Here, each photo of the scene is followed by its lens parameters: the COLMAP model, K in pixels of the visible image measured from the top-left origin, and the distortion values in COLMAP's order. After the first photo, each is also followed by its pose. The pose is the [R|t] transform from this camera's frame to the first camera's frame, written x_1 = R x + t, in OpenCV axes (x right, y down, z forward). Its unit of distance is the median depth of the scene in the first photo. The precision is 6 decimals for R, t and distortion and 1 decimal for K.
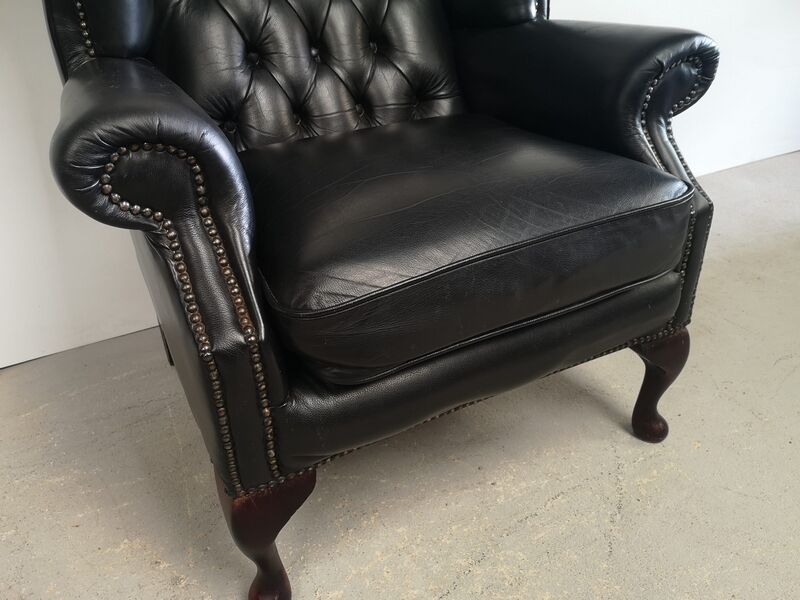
lens RADIAL K [[632.8, 0, 396.9], [0, 632.8, 306.5], [0, 0, 1]] dist [0.026680, -0.051623]
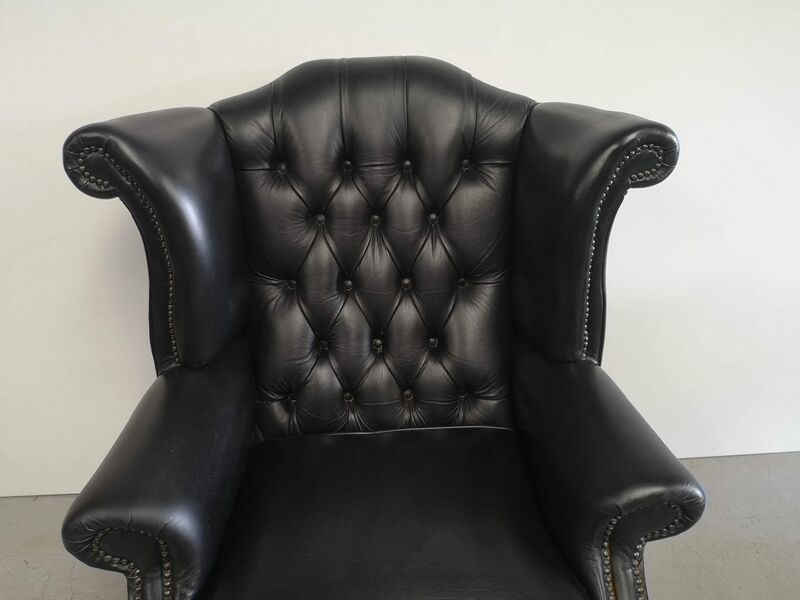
lens RADIAL K [[627.8, 0, 400.9], [0, 627.8, 302.6], [0, 0, 1]] dist [0.039436, -0.066498]
pose [[0.913696, 0.211662, -0.346927, 0.359502], [-0.228616, 0.973482, -0.008174, -0.585220], [0.335997, 0.086781, 0.937857, -0.085232]]
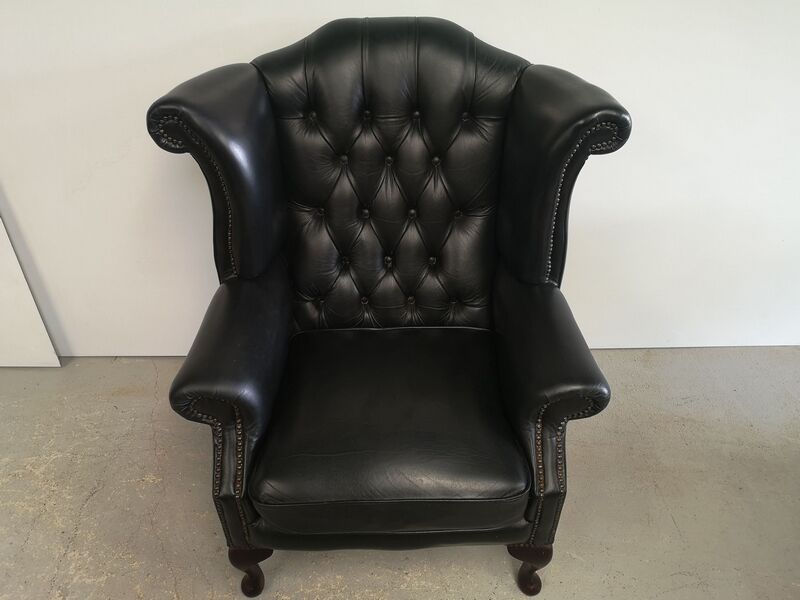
lens RADIAL K [[632.2, 0, 401.5], [0, 632.2, 303.3], [0, 0, 1]] dist [0.033720, -0.054328]
pose [[0.893343, 0.320033, -0.315462, 0.480772], [-0.259617, 0.940555, 0.218986, -0.783535], [0.366793, -0.113730, 0.923325, -0.428882]]
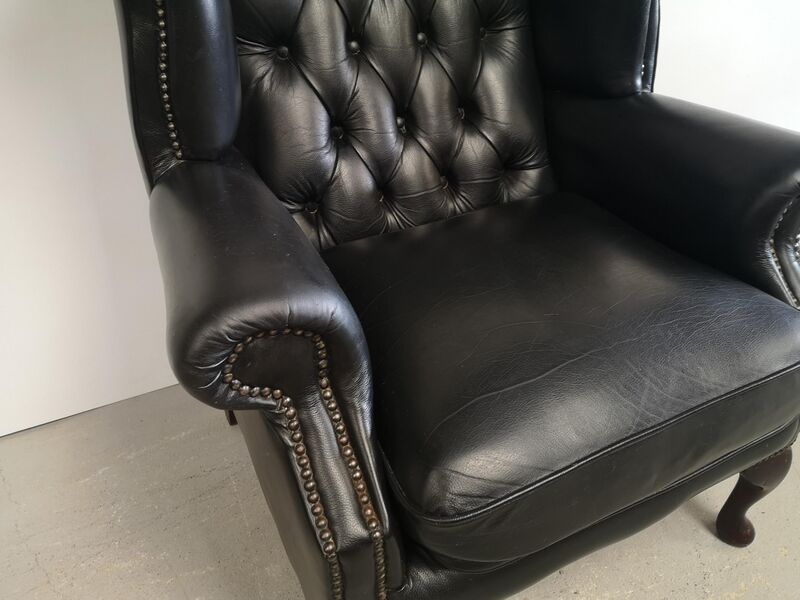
lens RADIAL K [[634.9, 0, 400.5], [0, 634.9, 307.0], [0, 0, 1]] dist [0.028106, -0.044856]
pose [[0.999388, 0.034464, -0.006070, -0.142044], [-0.033919, 0.996664, 0.074228, -0.248217], [0.008608, -0.073976, 0.997223, 0.067155]]
